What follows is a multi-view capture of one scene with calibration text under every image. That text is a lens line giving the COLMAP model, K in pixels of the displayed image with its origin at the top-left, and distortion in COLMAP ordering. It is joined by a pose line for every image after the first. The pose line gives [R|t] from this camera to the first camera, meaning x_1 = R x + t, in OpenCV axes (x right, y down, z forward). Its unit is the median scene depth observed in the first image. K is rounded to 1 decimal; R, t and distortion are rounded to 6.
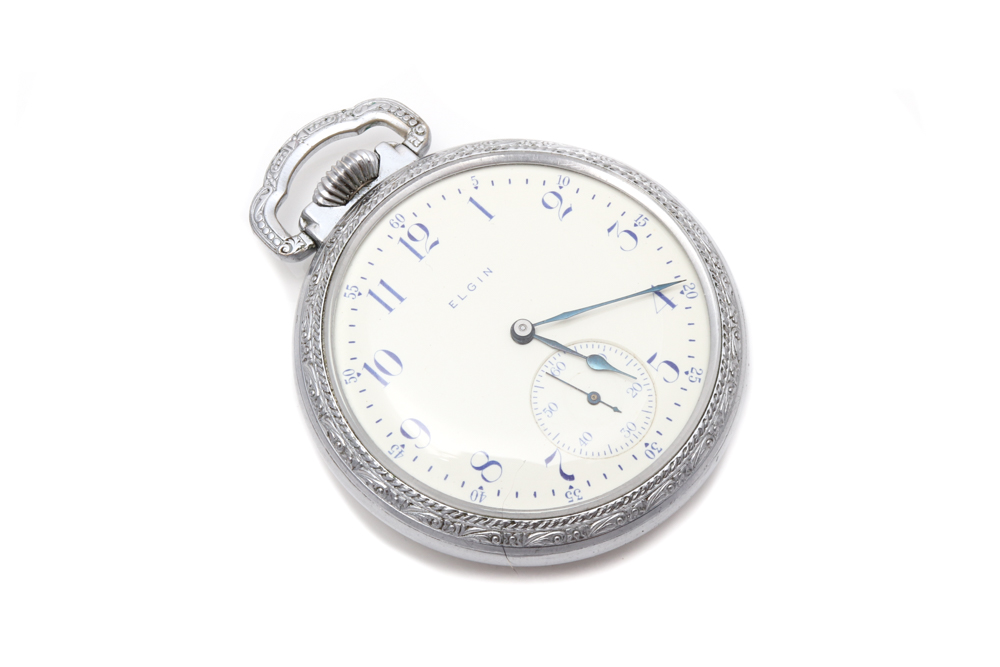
lens RADIAL K [[2096.7, 0, 500.0], [0, 2096.7, 333.5], [0, 0, 1]] dist [-0.031412, -0.046631]
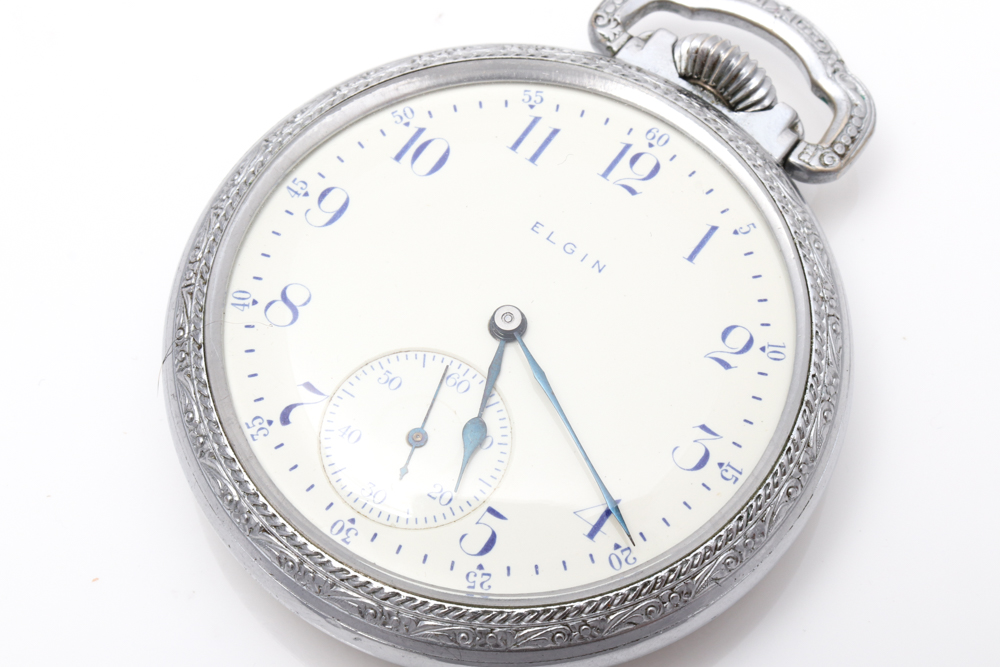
lens RADIAL K [[2357.6, 0, 500.0], [0, 2357.6, 333.5], [0, 0, 1]] dist [0.022768, -0.754772]
pose [[0.145163, 0.889205, -0.433869, 0.331579], [-0.912054, 0.290239, 0.289687, -0.210657], [0.383517, 0.353661, 0.853135, 0.362760]]
